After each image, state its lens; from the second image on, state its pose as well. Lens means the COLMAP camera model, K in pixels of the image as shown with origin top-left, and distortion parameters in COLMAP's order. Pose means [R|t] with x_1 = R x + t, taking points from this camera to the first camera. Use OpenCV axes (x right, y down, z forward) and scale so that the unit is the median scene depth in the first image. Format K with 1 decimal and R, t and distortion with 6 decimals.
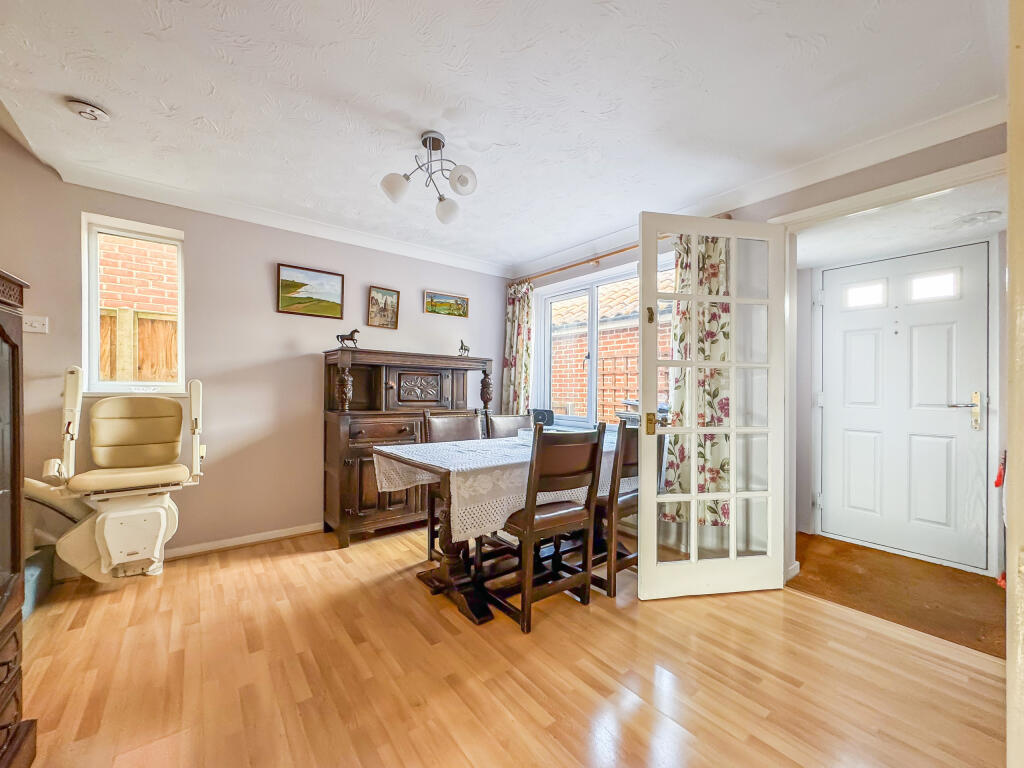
lens RADIAL K [[413.9, 0, 514.1], [0, 413.9, 384.7], [0, 0, 1]] dist [0.000039, 0.000927]
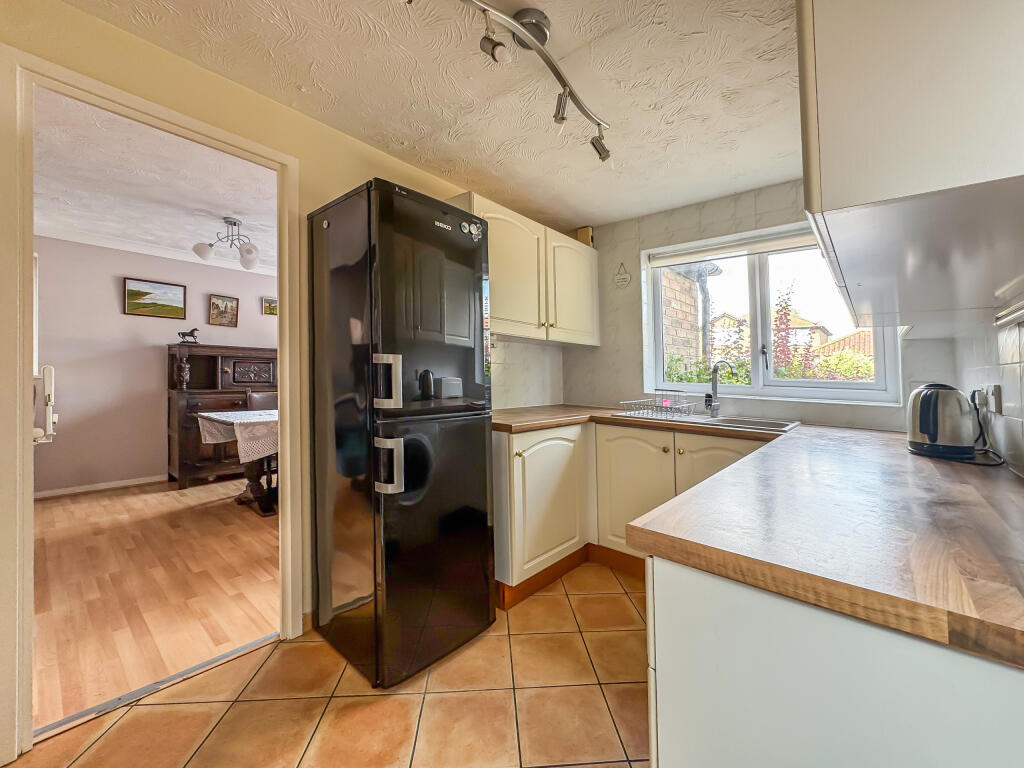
lens RADIAL K [[413.9, 0, 535.4], [0, 413.9, 375.5], [0, 0, 1]] dist [0.000039, 0.000927]
pose [[0.973953, 0.009304, 0.226558, 0.389167], [-0.014027, 0.999716, 0.019243, -0.023303], [-0.226315, -0.021919, 0.973808, -0.558014]]
